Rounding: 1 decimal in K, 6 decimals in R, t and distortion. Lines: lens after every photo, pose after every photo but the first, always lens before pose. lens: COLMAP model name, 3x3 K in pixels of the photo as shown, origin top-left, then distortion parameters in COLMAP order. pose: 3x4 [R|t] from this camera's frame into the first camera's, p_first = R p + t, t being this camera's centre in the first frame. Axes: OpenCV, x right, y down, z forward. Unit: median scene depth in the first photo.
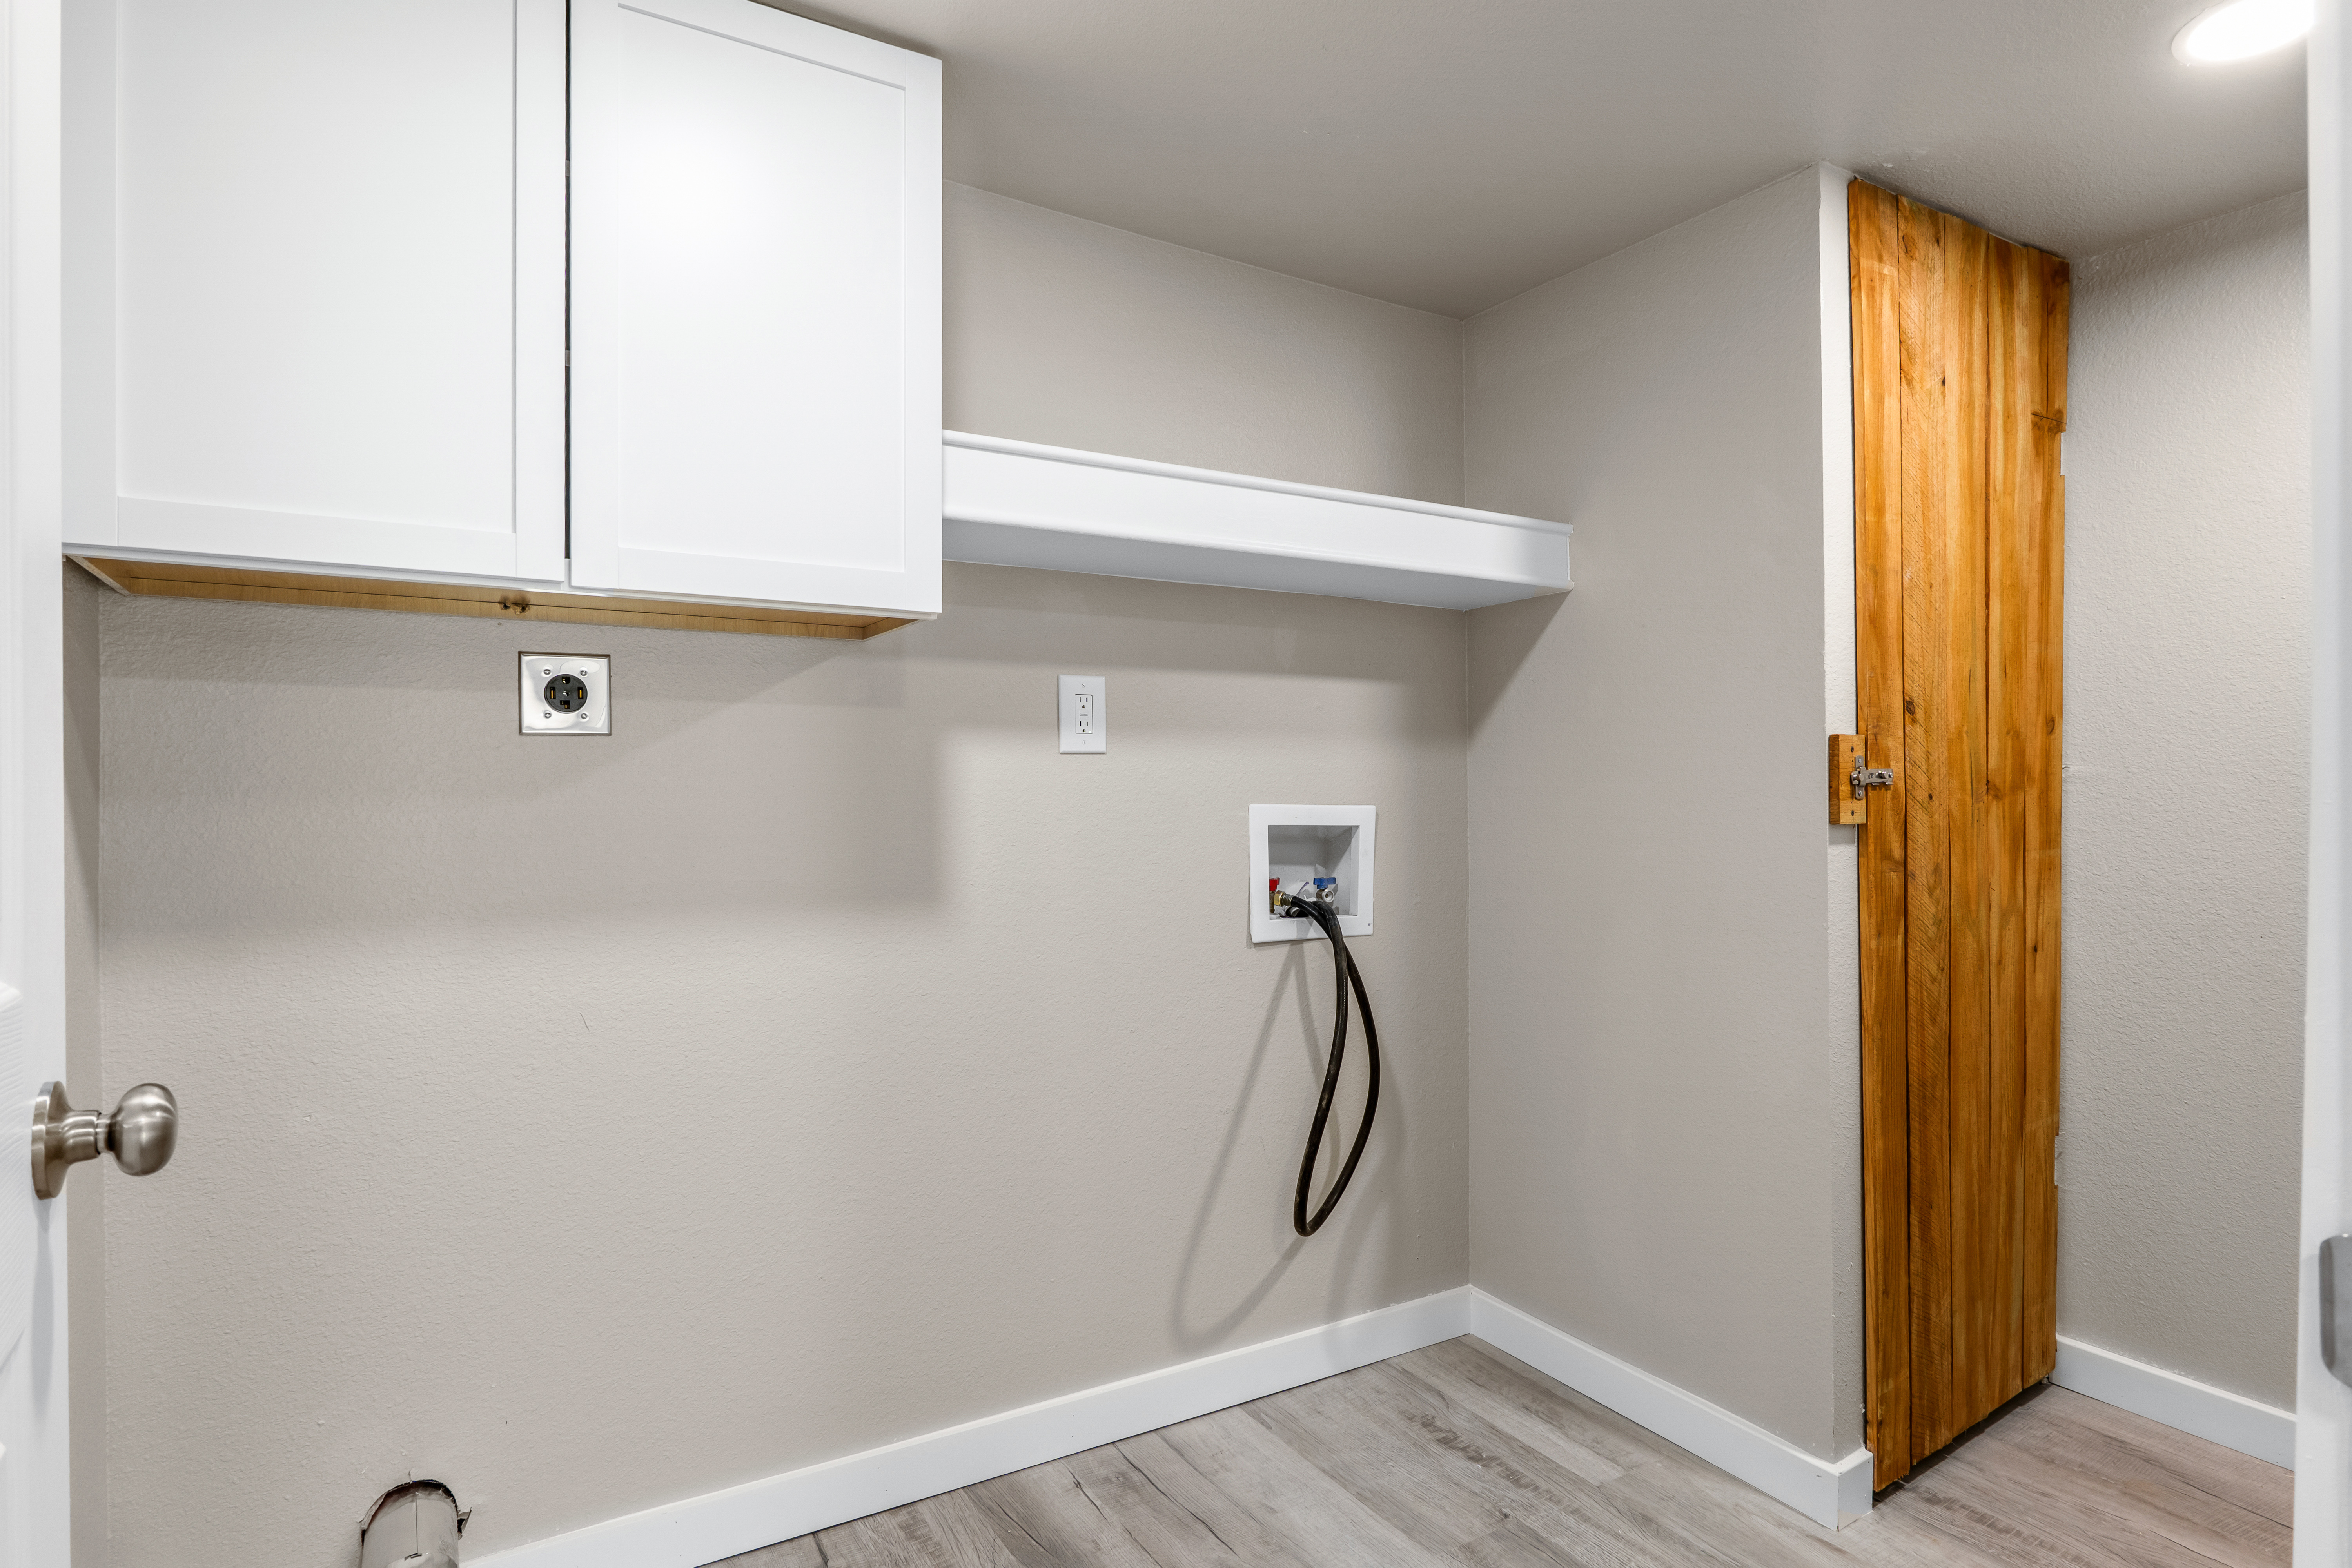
lens RADIAL K [[1249.7, 0, 1185.1], [0, 1249.7, 788.7], [0, 0, 1]] dist [-0.024607, 0.012725]
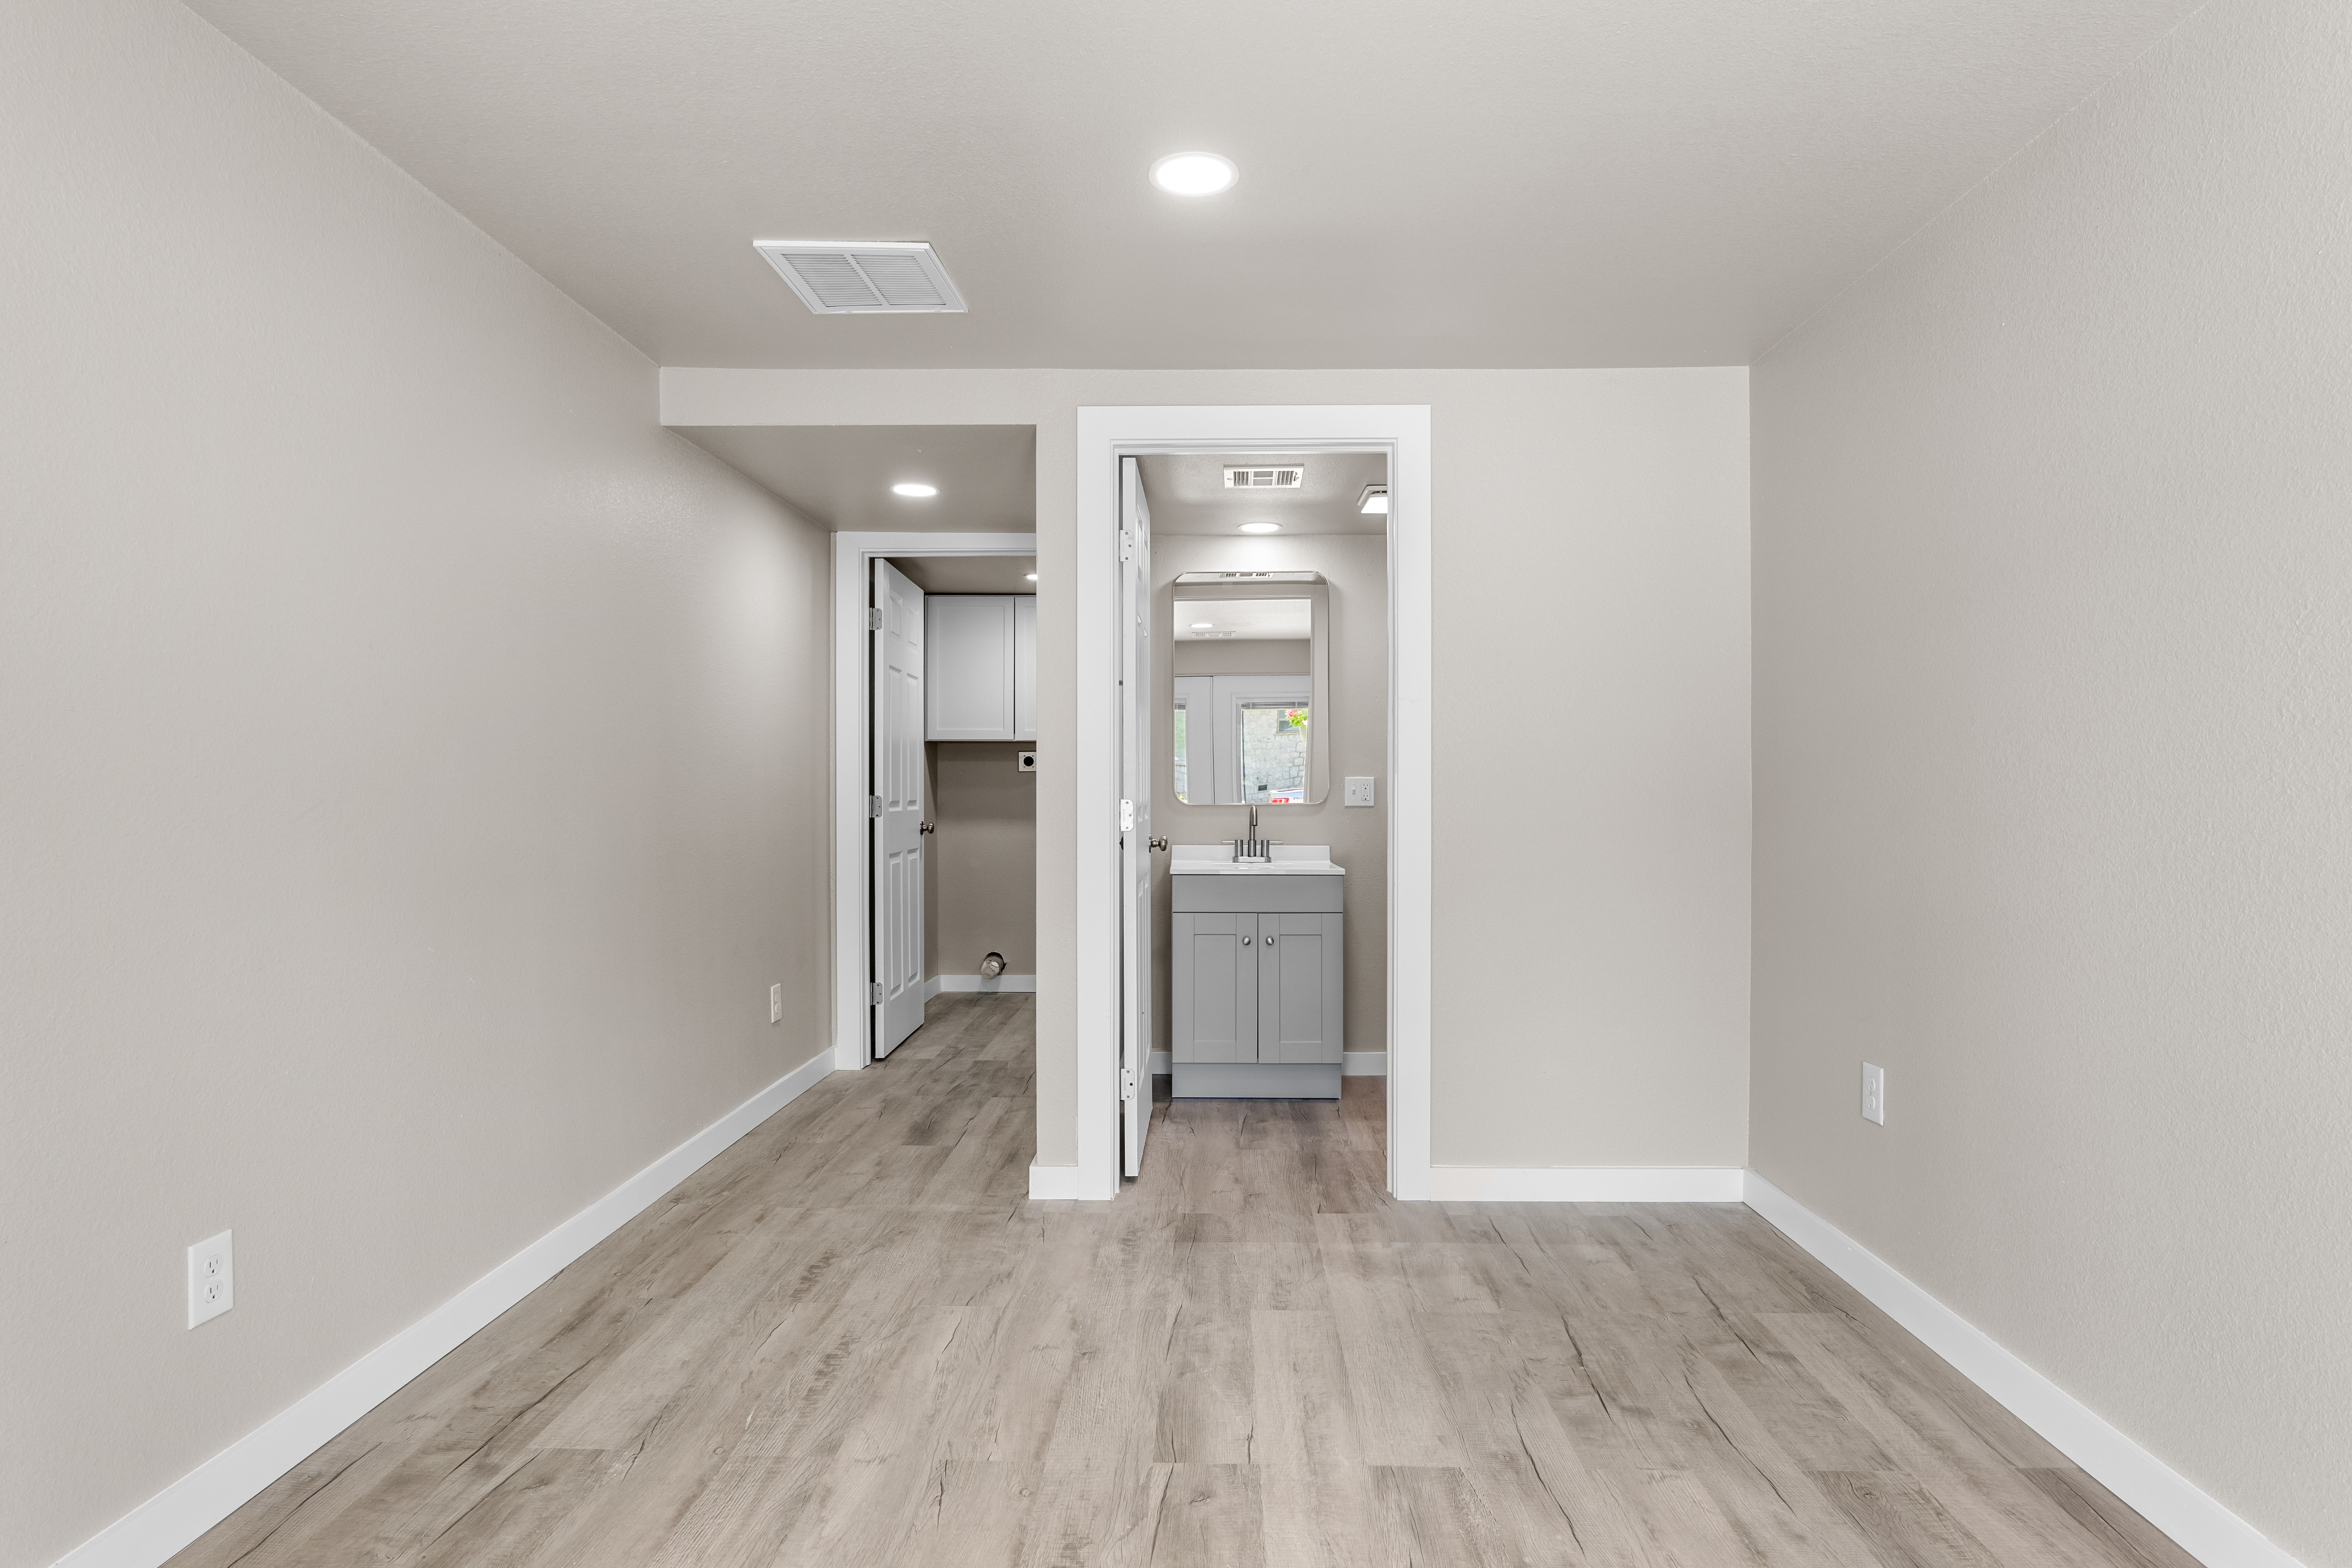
lens RADIAL K [[1249.7, 0, 1185.1], [0, 1249.7, 788.7], [0, 0, 1]] dist [-0.024607, 0.012725]
pose [[0.847198, 0.002331, -0.531272, 2.020699], [-0.000986, 0.999996, 0.002814, -0.002253], [0.531277, -0.001861, 0.847196, -2.072767]]
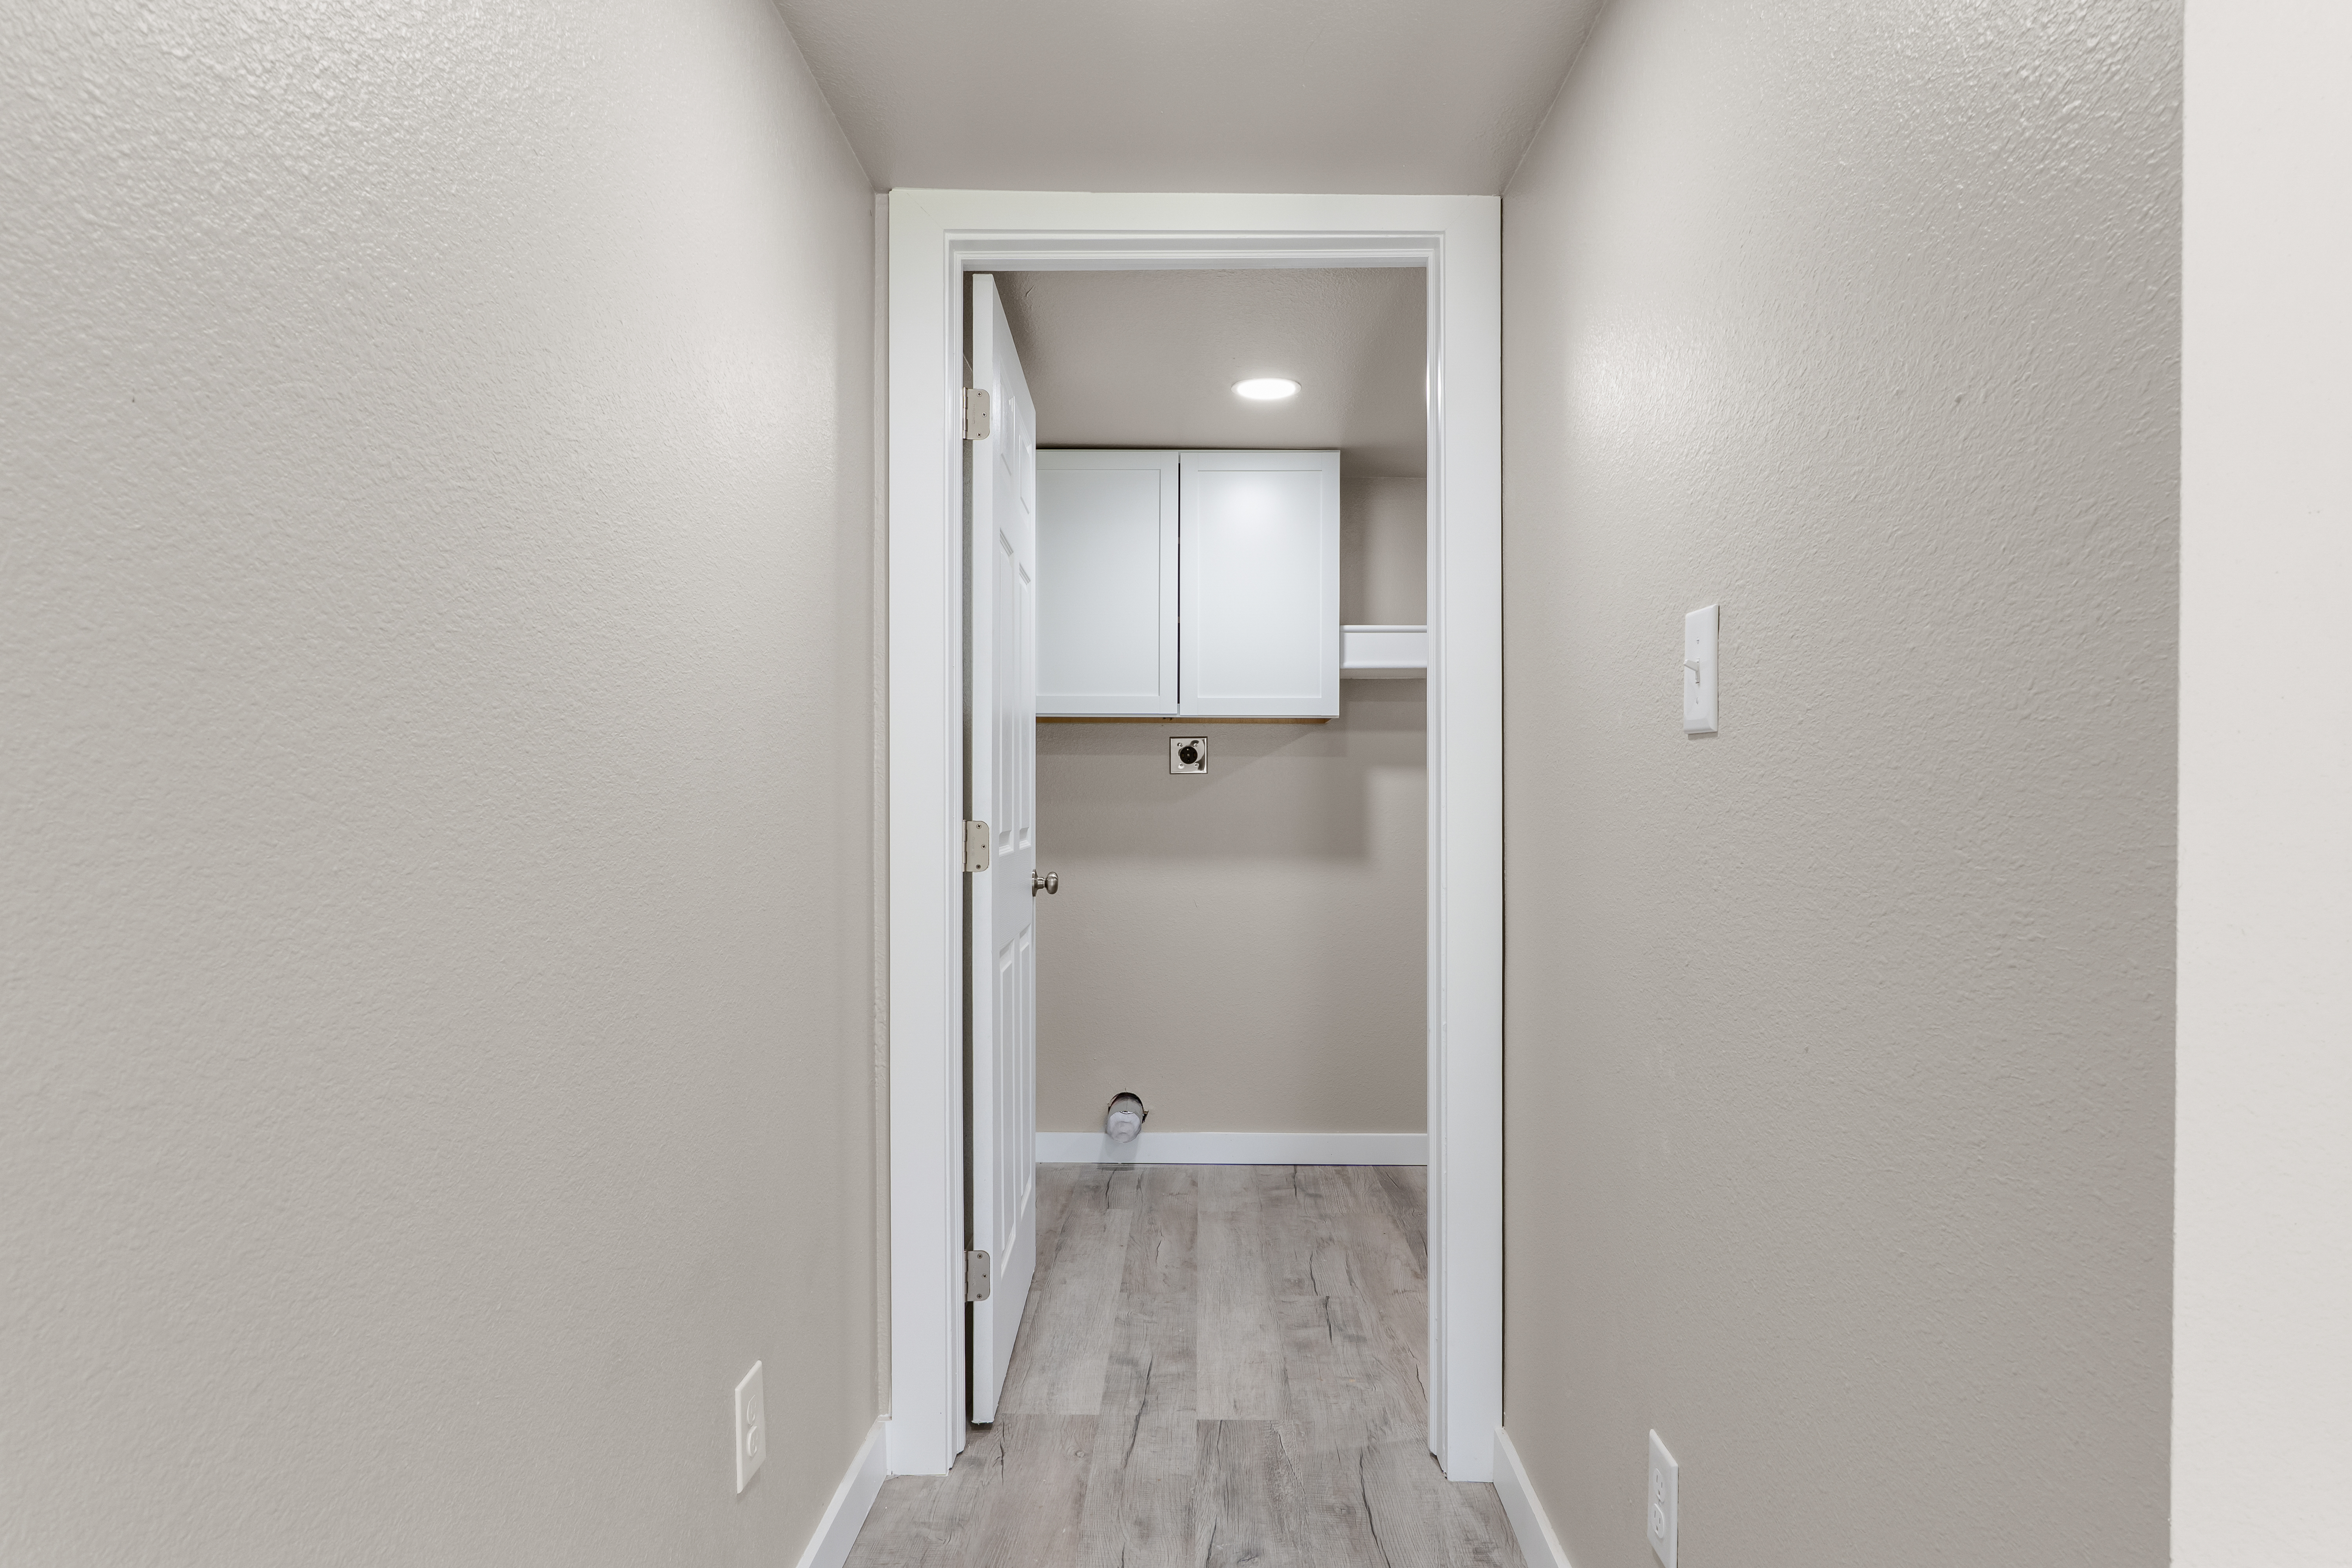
lens RADIAL K [[1360.3, 0, 1180.0], [0, 1360.3, 794.7], [0, 0, 1]] dist [-0.002085, 0.000502]
pose [[0.845632, -0.001919, -0.533762, 0.783385], [0.000487, 0.999996, -0.002823, 0.000027], [0.533765, 0.002128, 0.845630, -1.054983]]
